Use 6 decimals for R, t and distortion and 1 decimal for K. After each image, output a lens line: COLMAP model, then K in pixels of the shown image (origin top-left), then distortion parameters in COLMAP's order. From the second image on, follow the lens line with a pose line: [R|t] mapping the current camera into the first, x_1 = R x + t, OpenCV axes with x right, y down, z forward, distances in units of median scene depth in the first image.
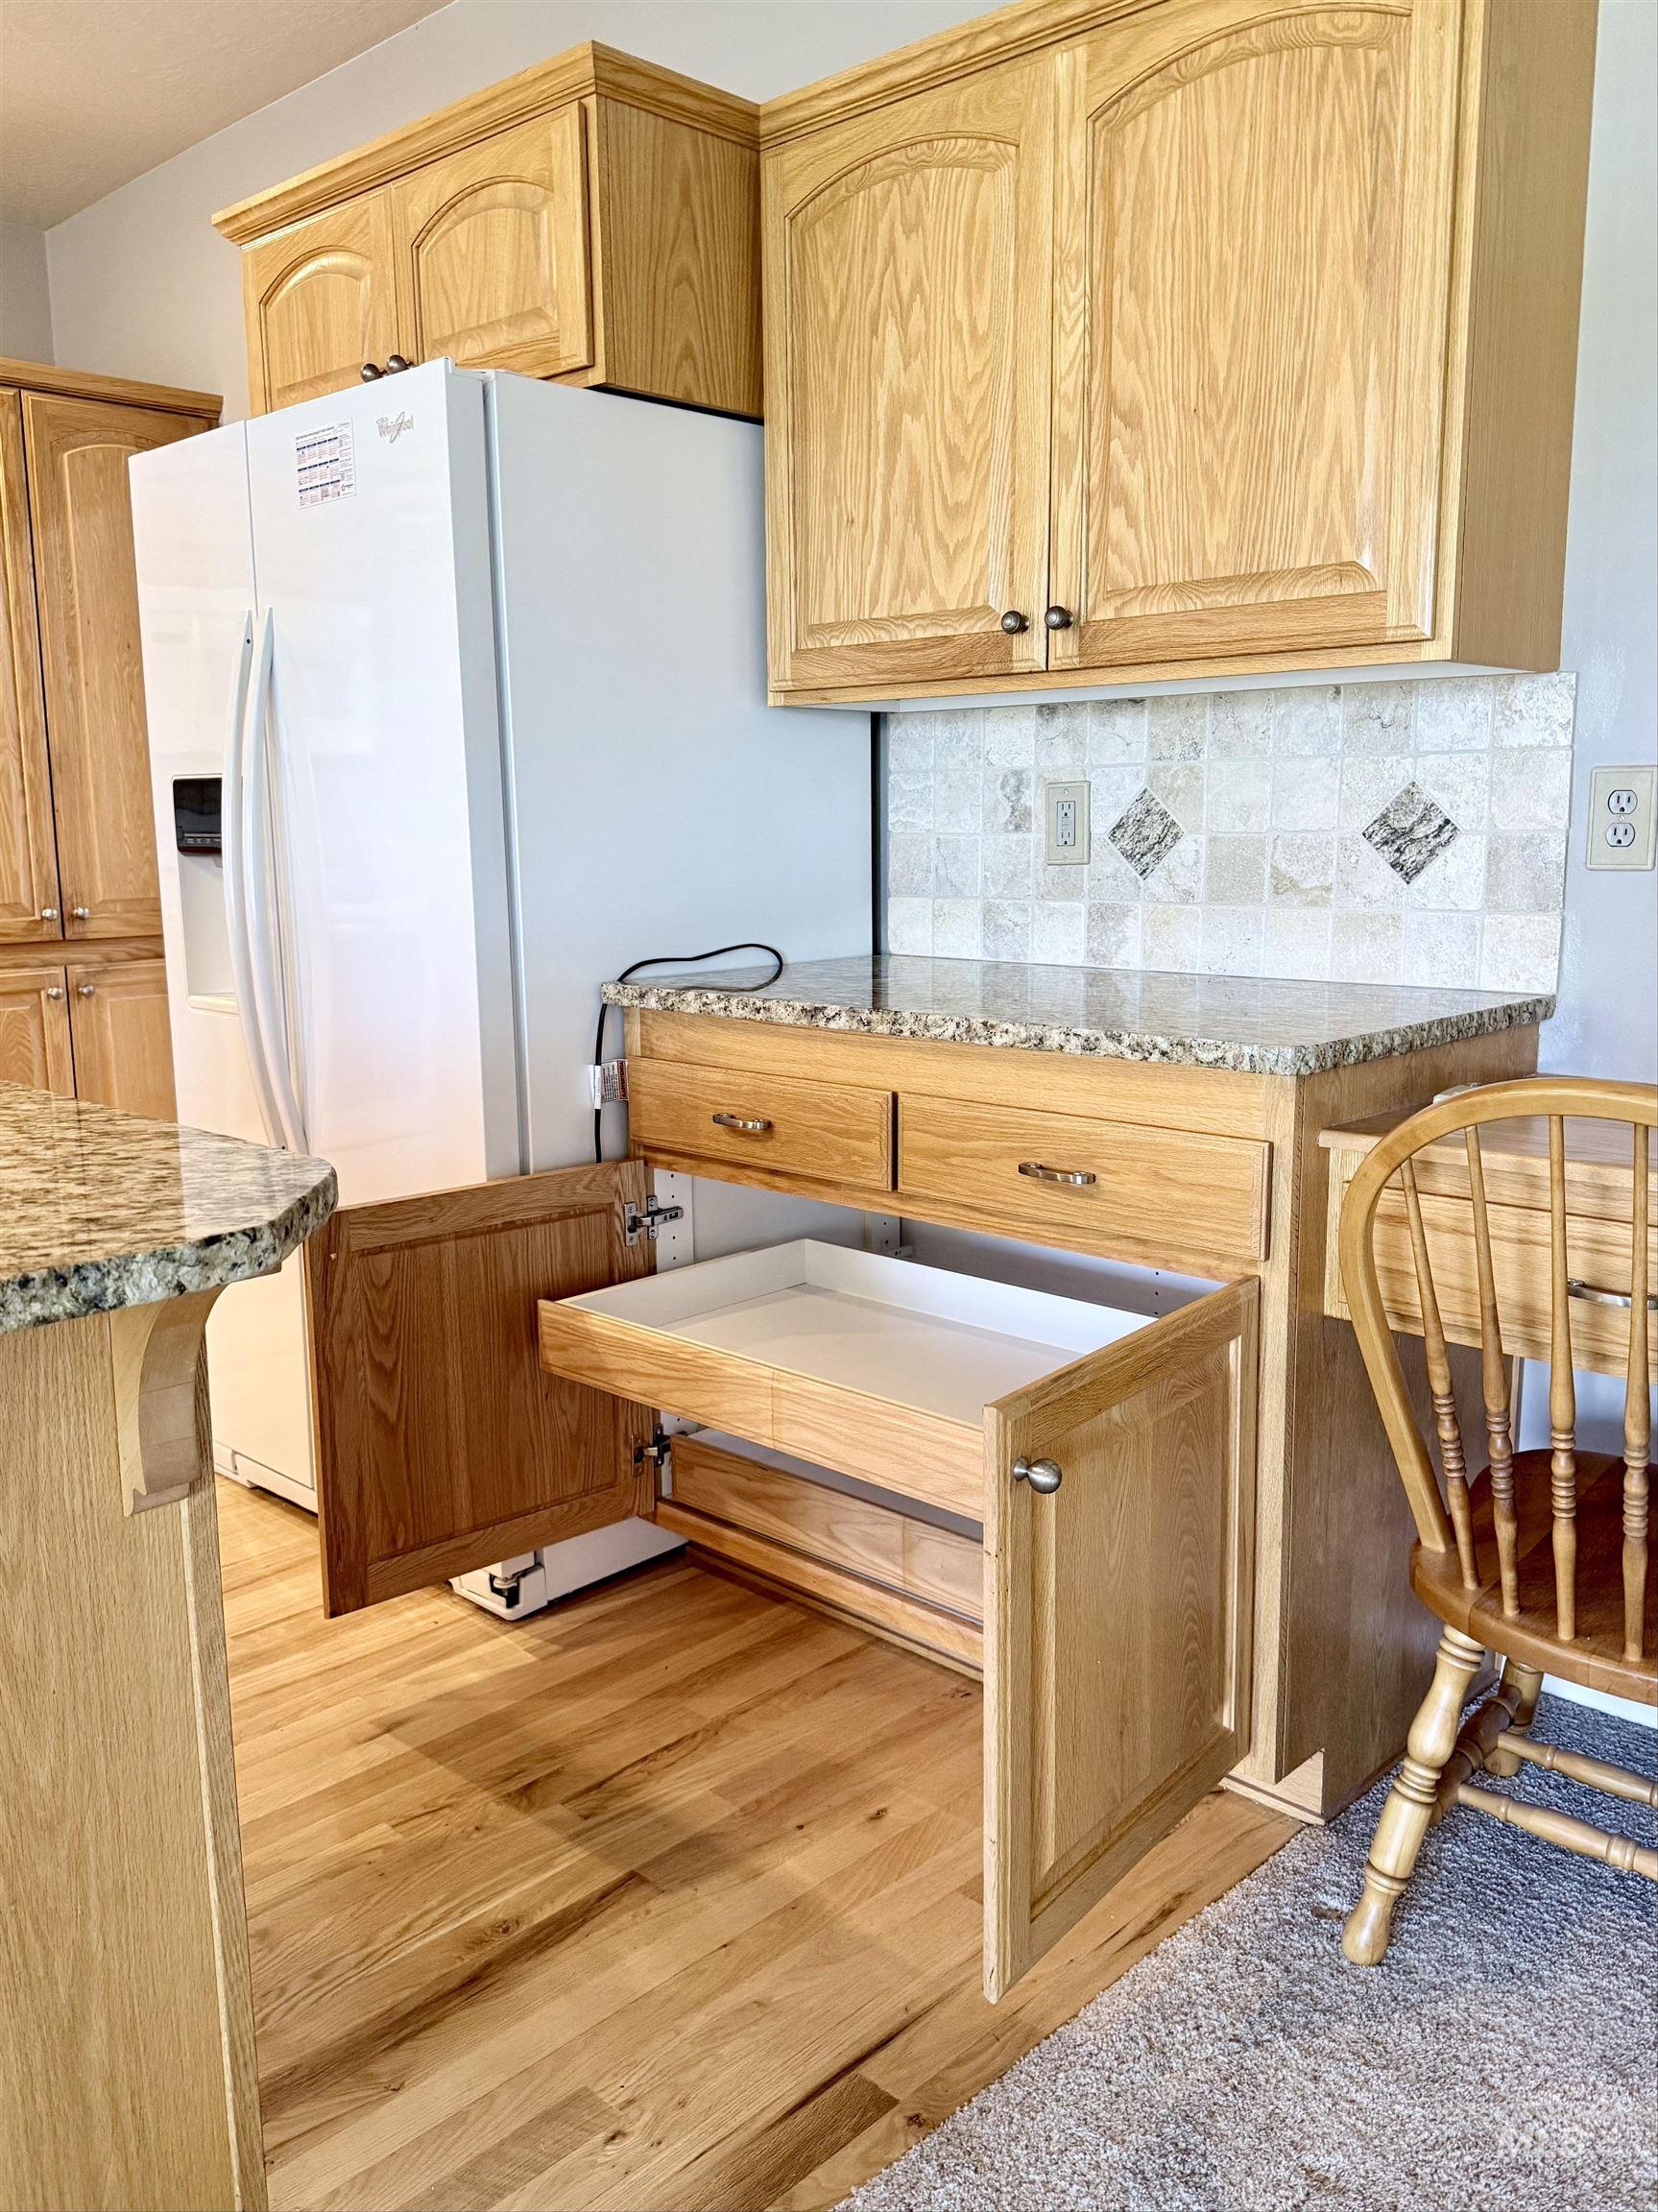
lens RADIAL K [[1789.3, 0, 805.3], [0, 1789.3, 1114.6], [0, 0, 1]] dist [0.104087, -0.197216]
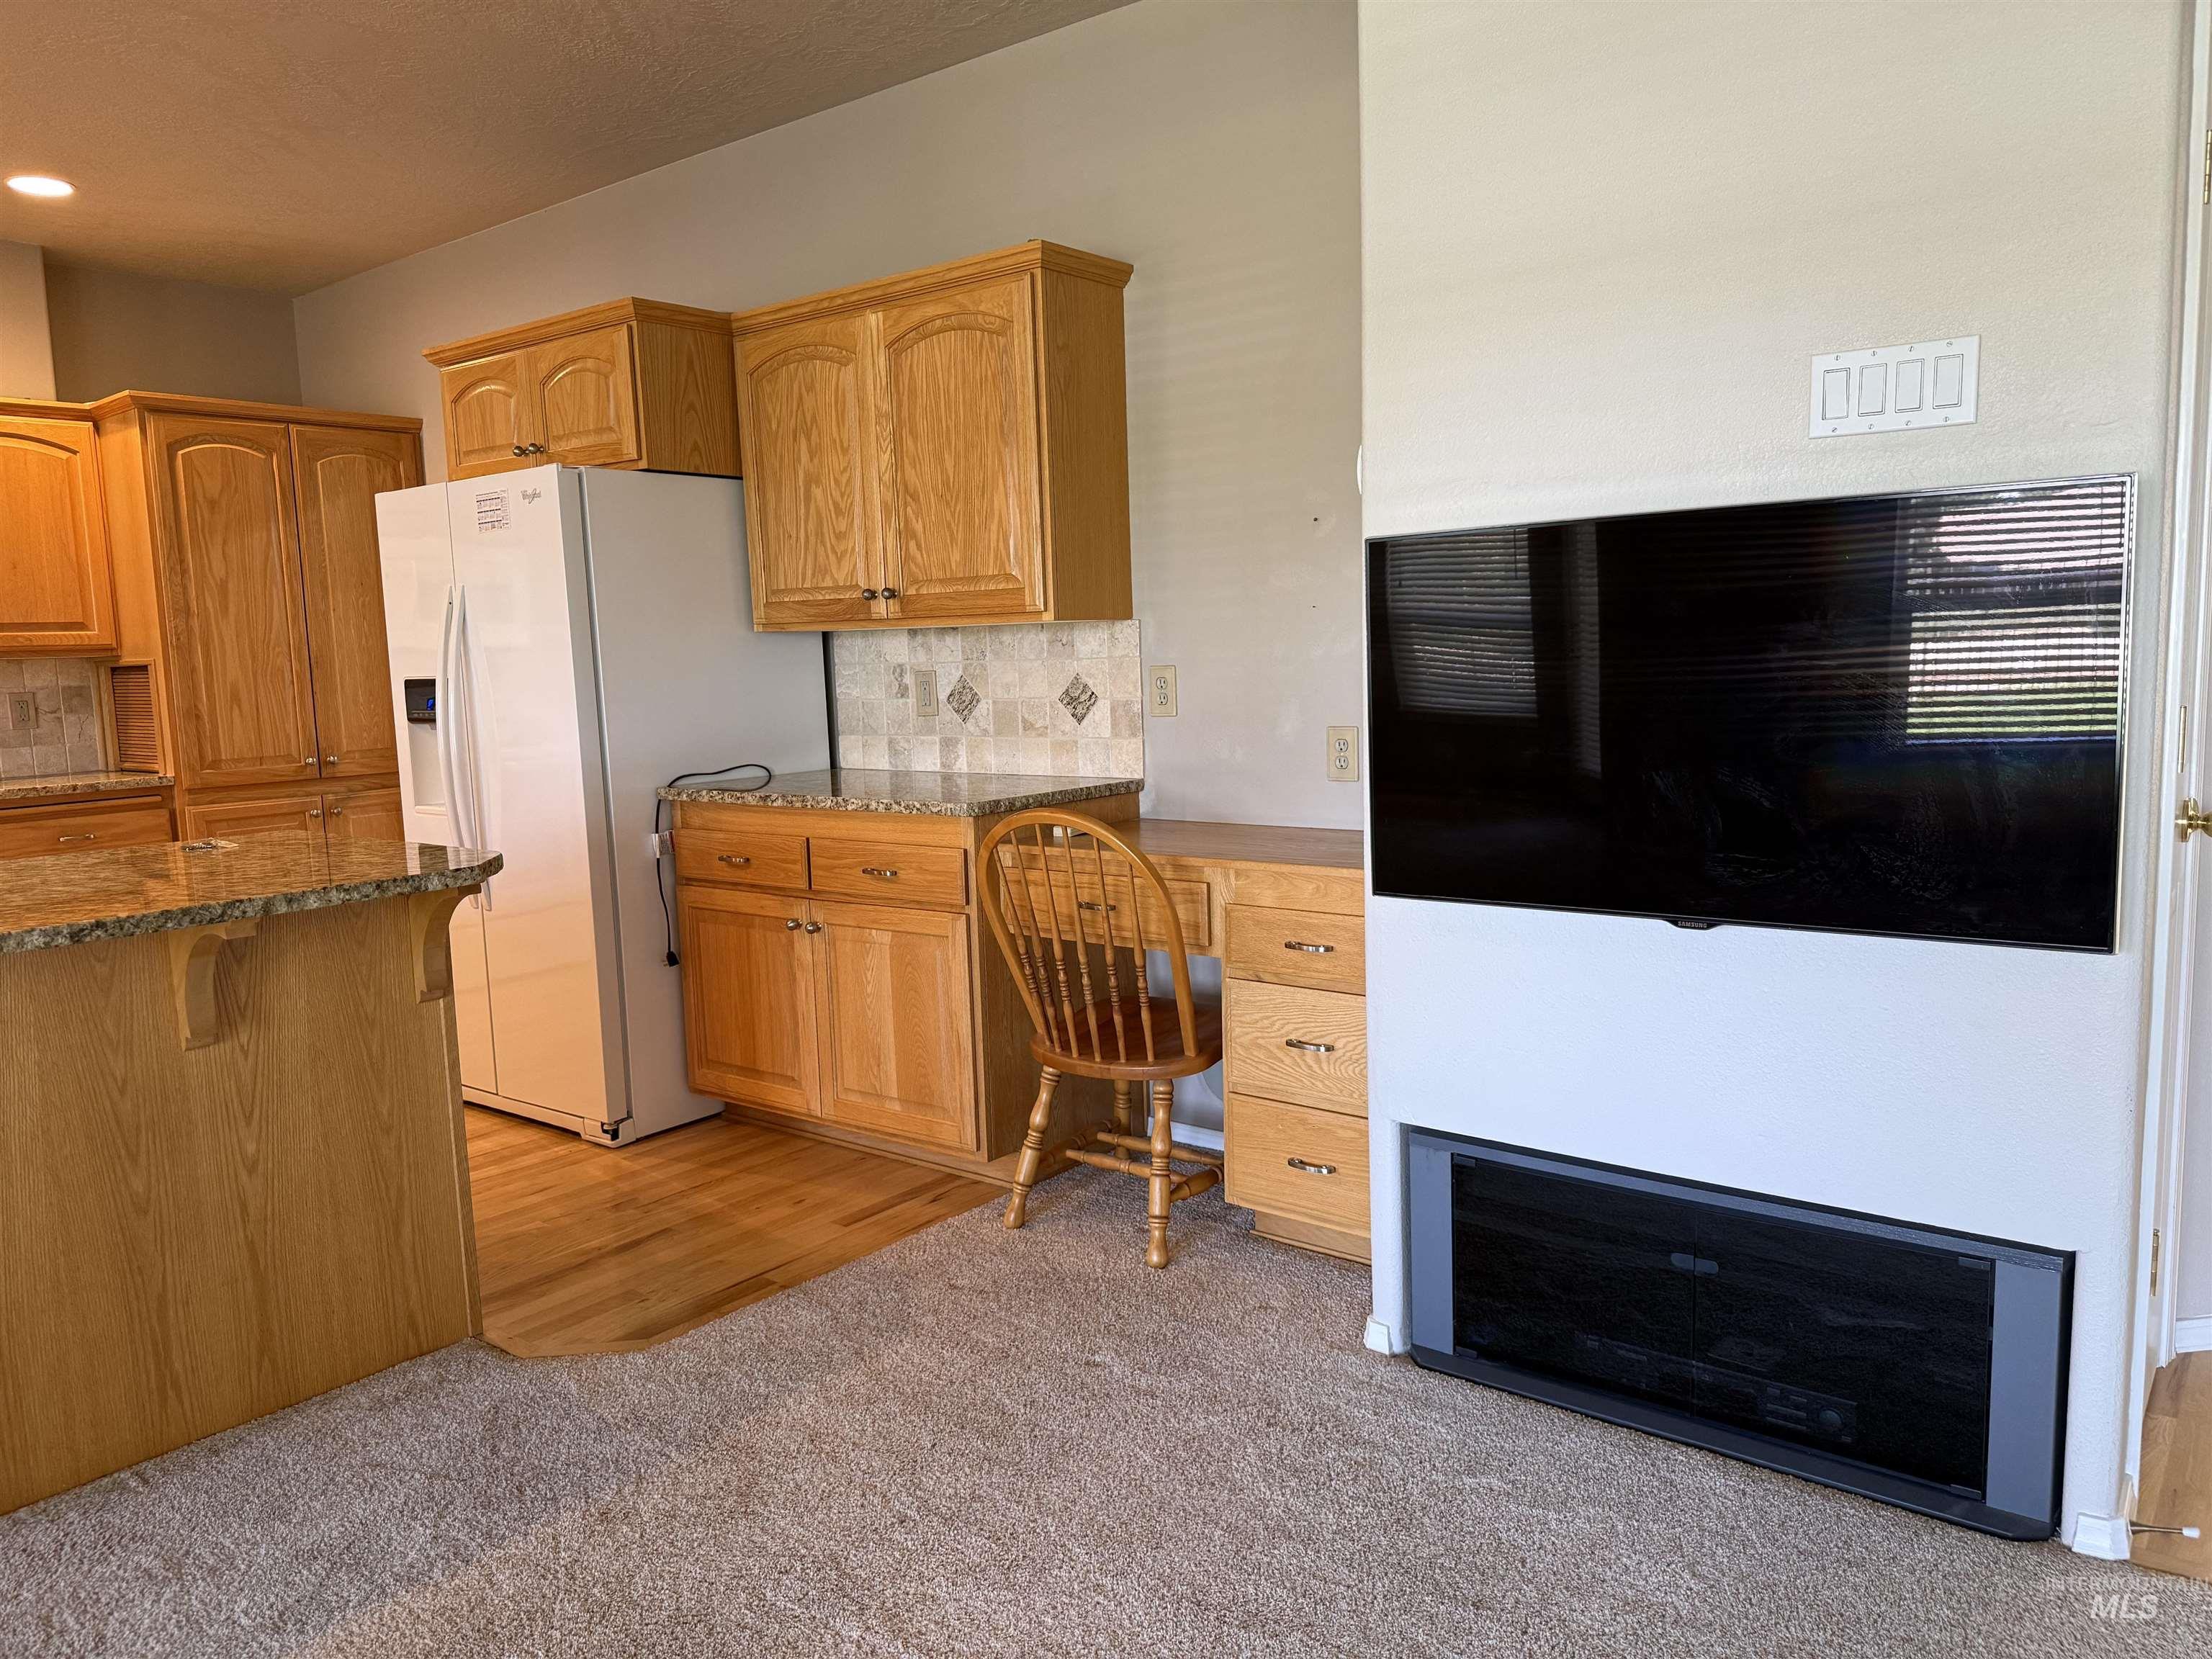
lens RADIAL K [[1565.6, 0, 1117.4], [0, 1565.6, 849.8], [0, 0, 1]] dist [0.073881, -0.107624]
pose [[0.993403, -0.035481, 0.109047, 0.175752], [0.040058, 0.998394, -0.040070, 0.072748], [-0.107450, 0.044174, 0.993229, -0.641677]]
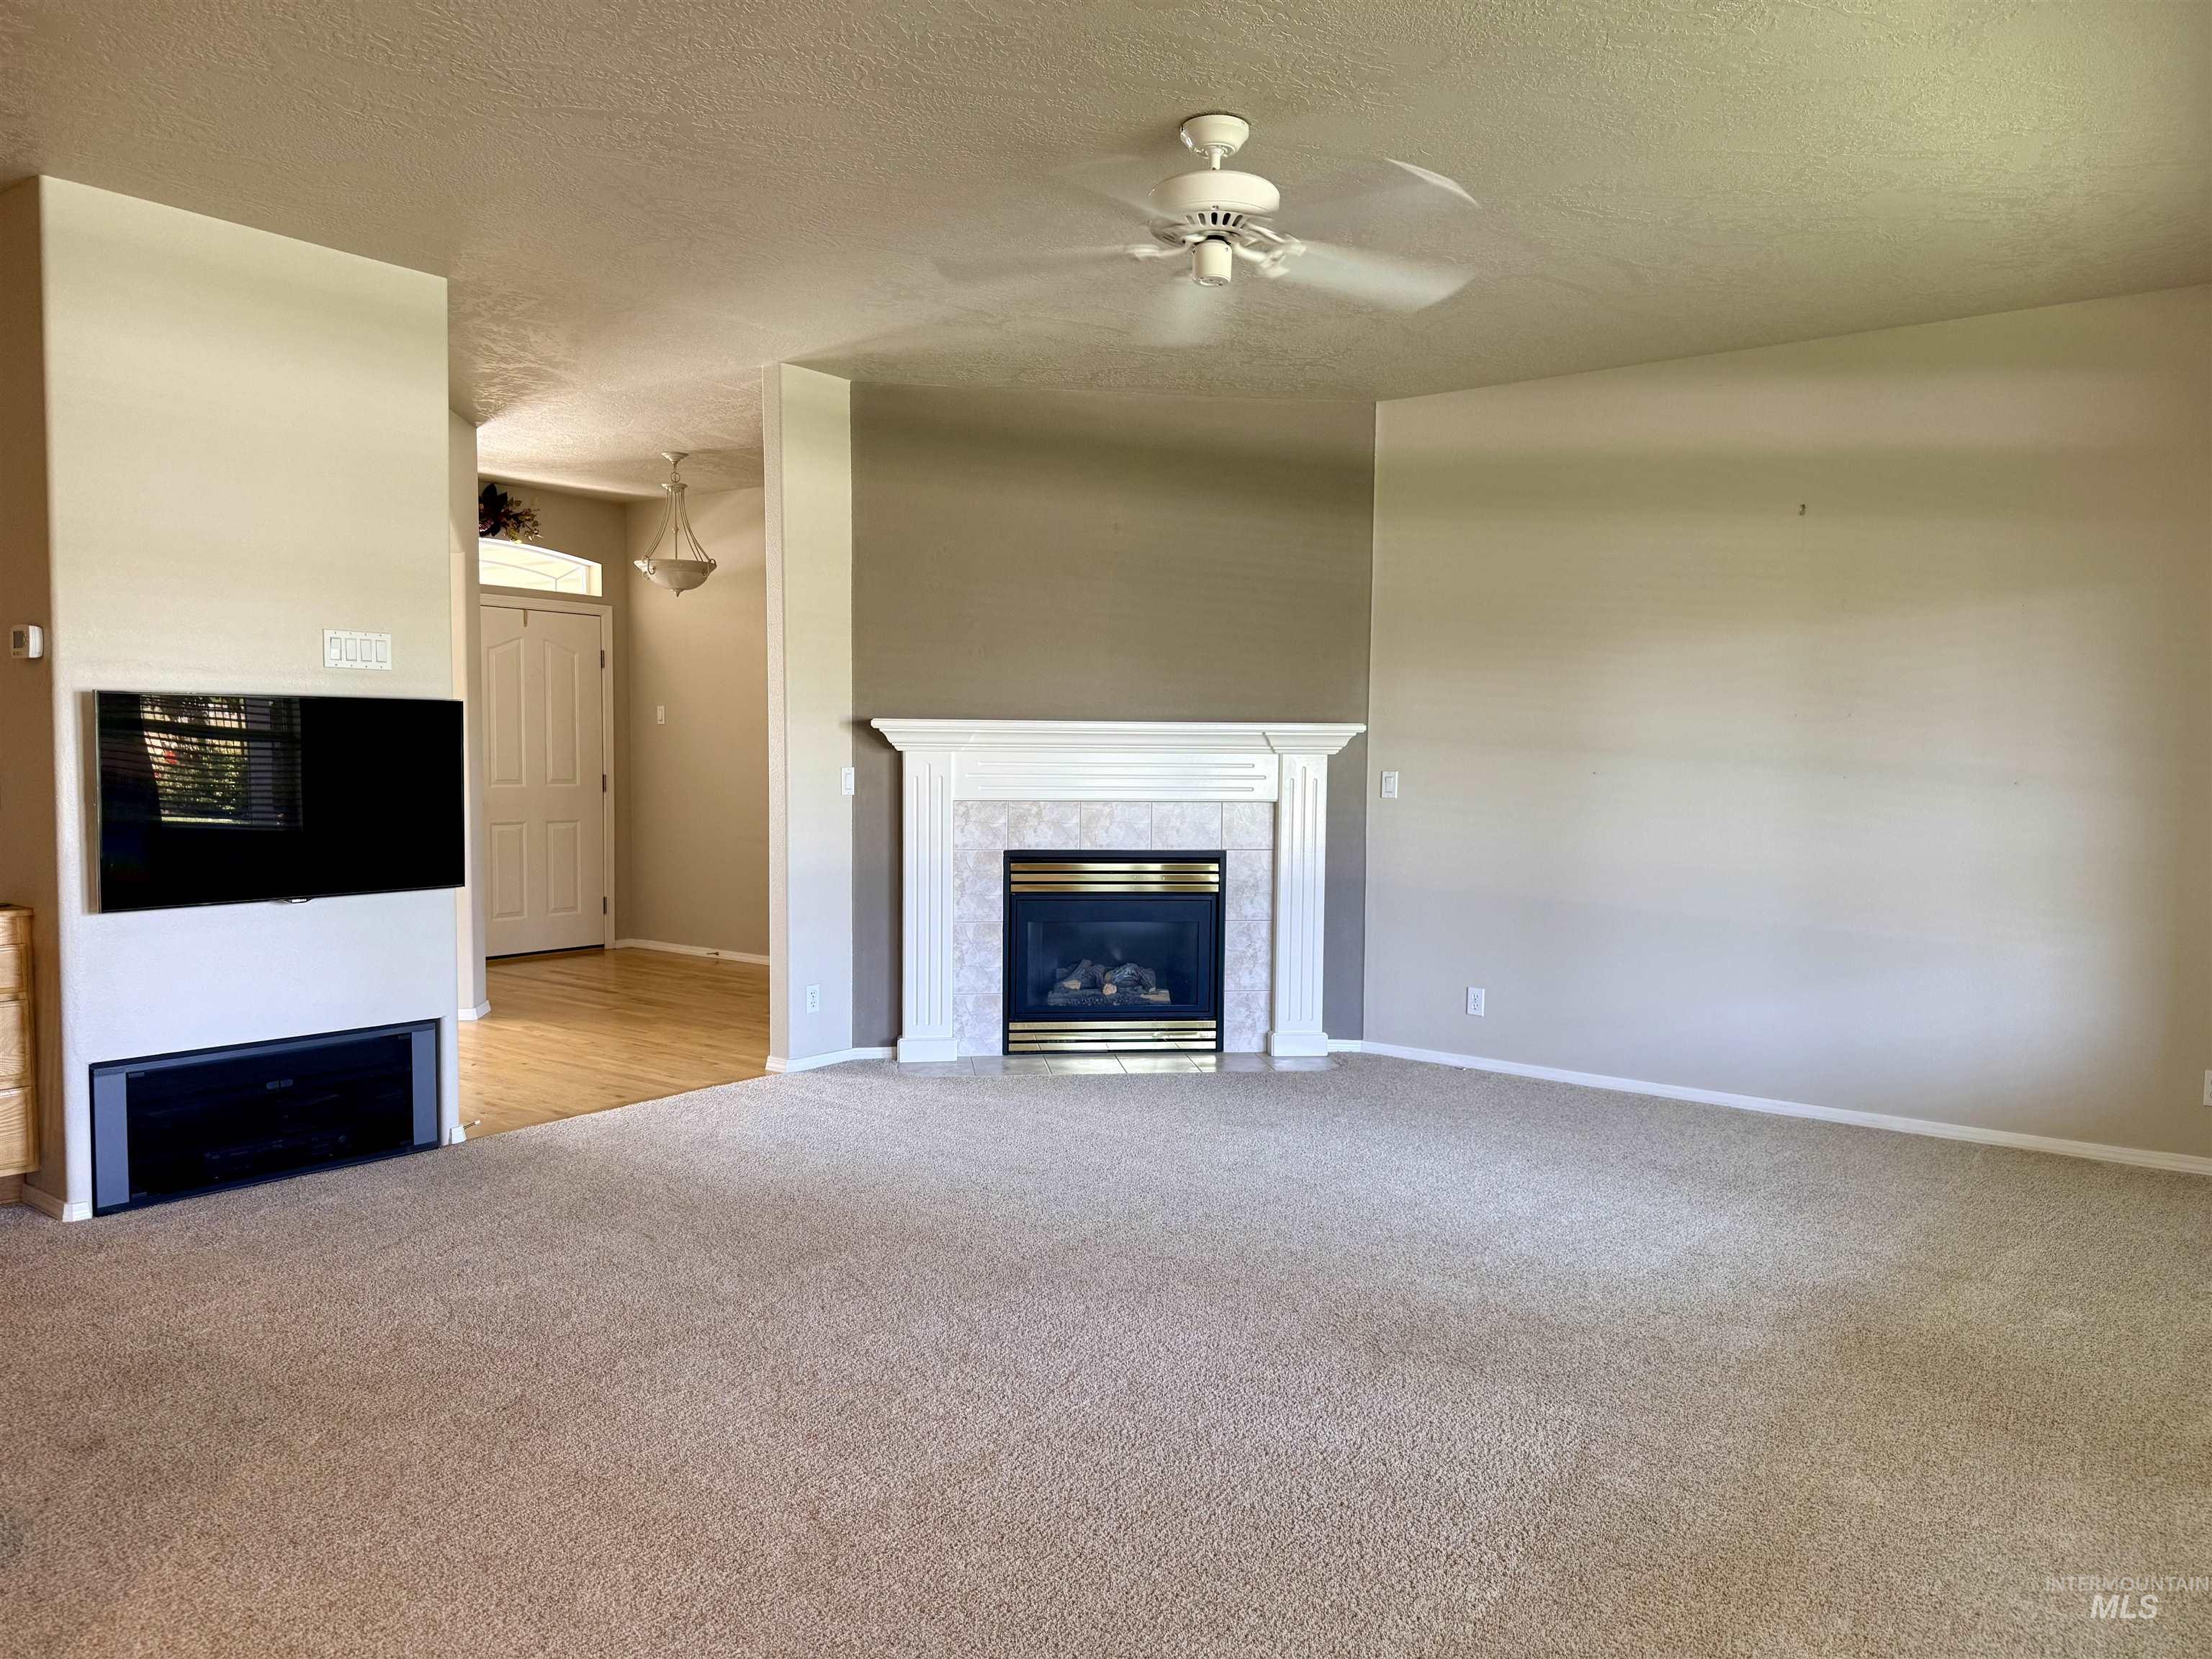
lens RADIAL K [[1565.6, 0, 1117.4], [0, 1565.6, 849.8], [0, 0, 1]] dist [0.073881, -0.107624]
pose [[-0.130945, -0.060572, 0.989537, -1.311005], [0.156255, 0.984395, 0.080935, 0.036092], [-0.978998, 0.165219, -0.119437, -0.489274]]
